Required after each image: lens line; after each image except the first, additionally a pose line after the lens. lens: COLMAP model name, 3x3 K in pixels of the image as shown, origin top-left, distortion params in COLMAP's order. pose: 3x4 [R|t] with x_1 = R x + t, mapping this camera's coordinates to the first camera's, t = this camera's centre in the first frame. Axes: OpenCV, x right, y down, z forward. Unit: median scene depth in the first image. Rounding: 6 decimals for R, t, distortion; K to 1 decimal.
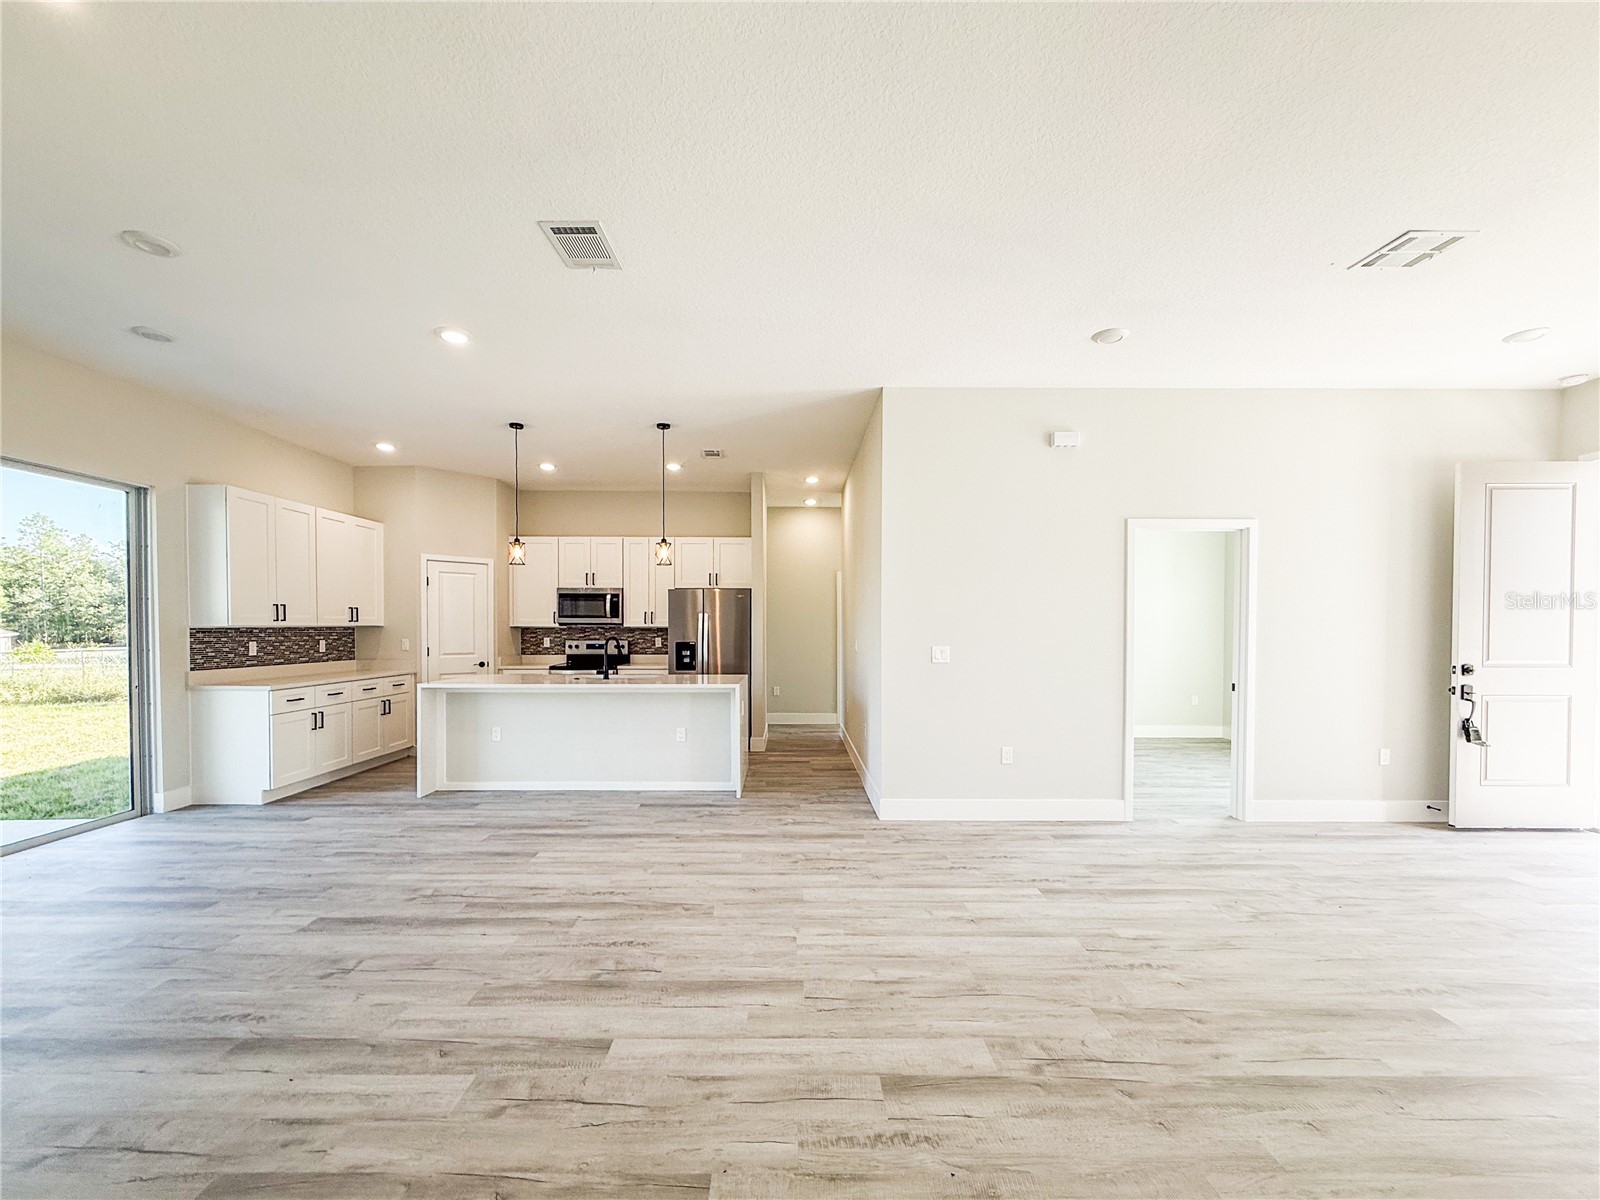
lens RADIAL K [[651.5, 0, 771.0], [0, 651.5, 638.5], [0, 0, 1]] dist [0.000694, 0.000126]
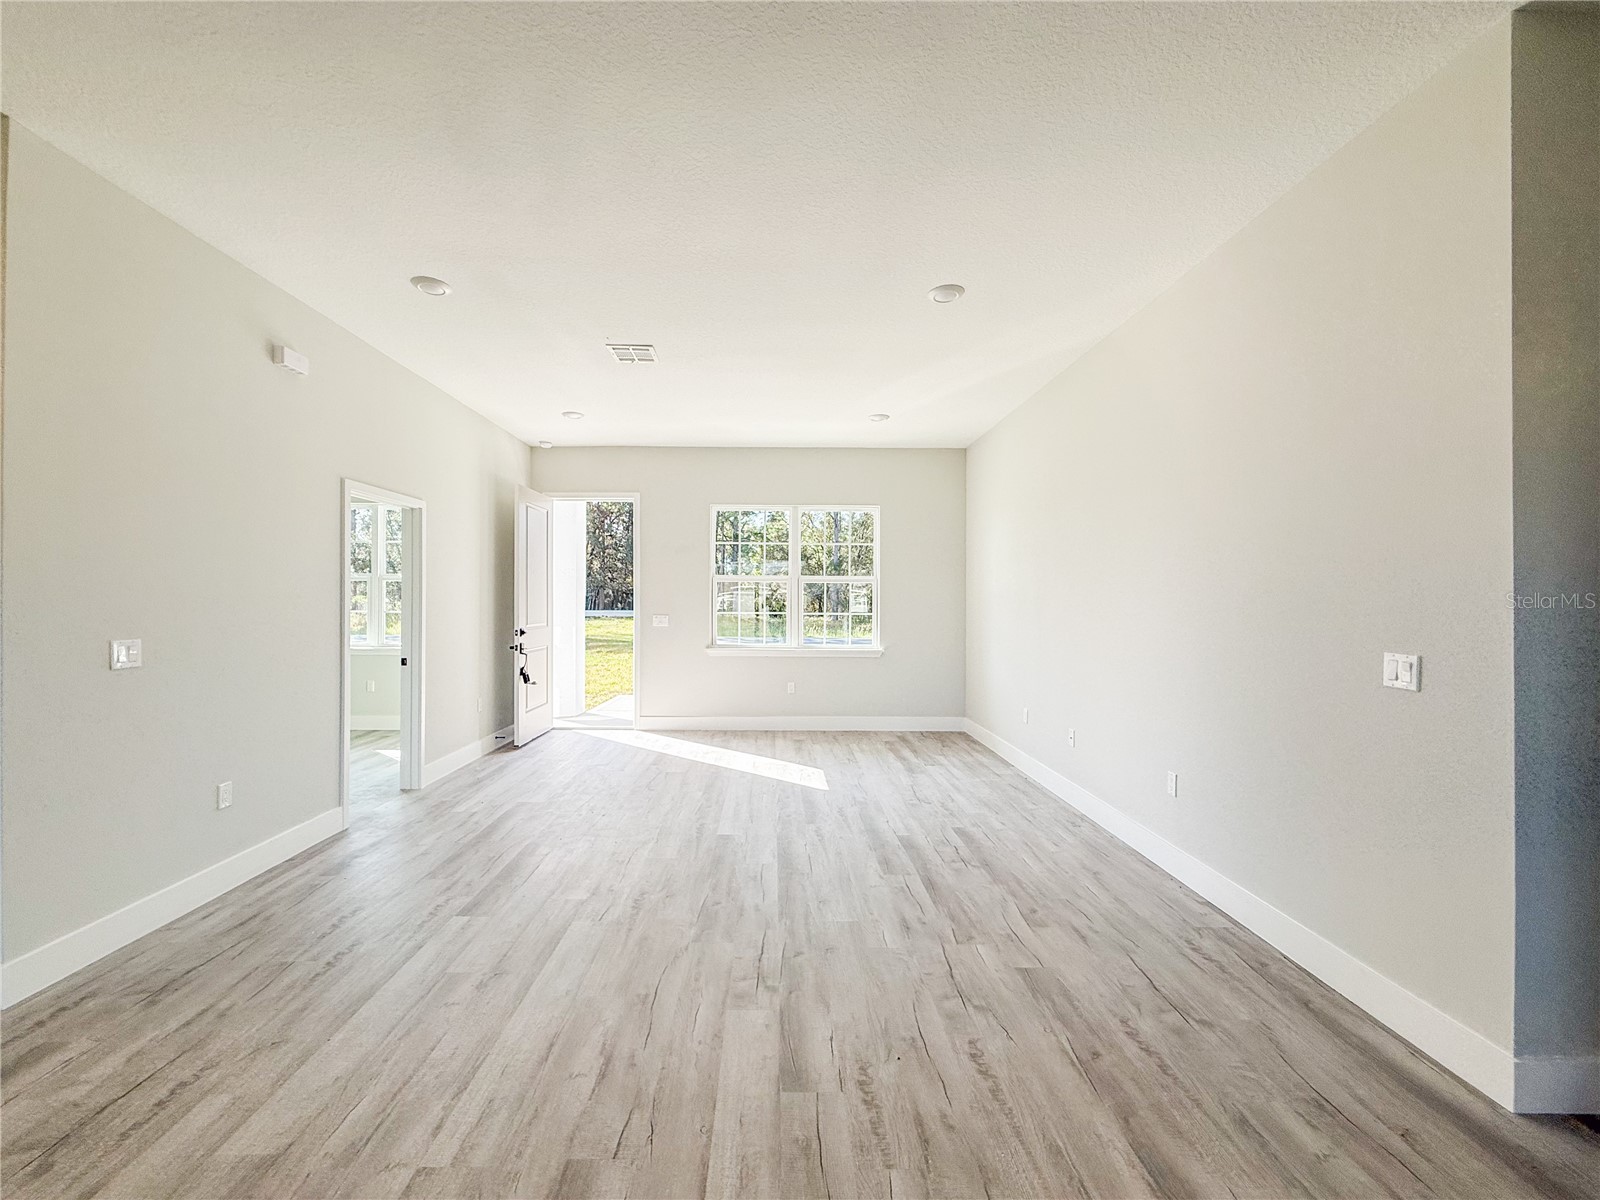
lens RADIAL K [[650.1, 0, 792.5], [0, 650.1, 598.2], [0, 0, 1]] dist [-0.000453, 0.000217]
pose [[-0.031676, -0.000243, 0.999498, -0.403139], [0.012544, 0.999921, 0.000641, -0.021781], [-0.999419, 0.012558, -0.031671, 0.525766]]
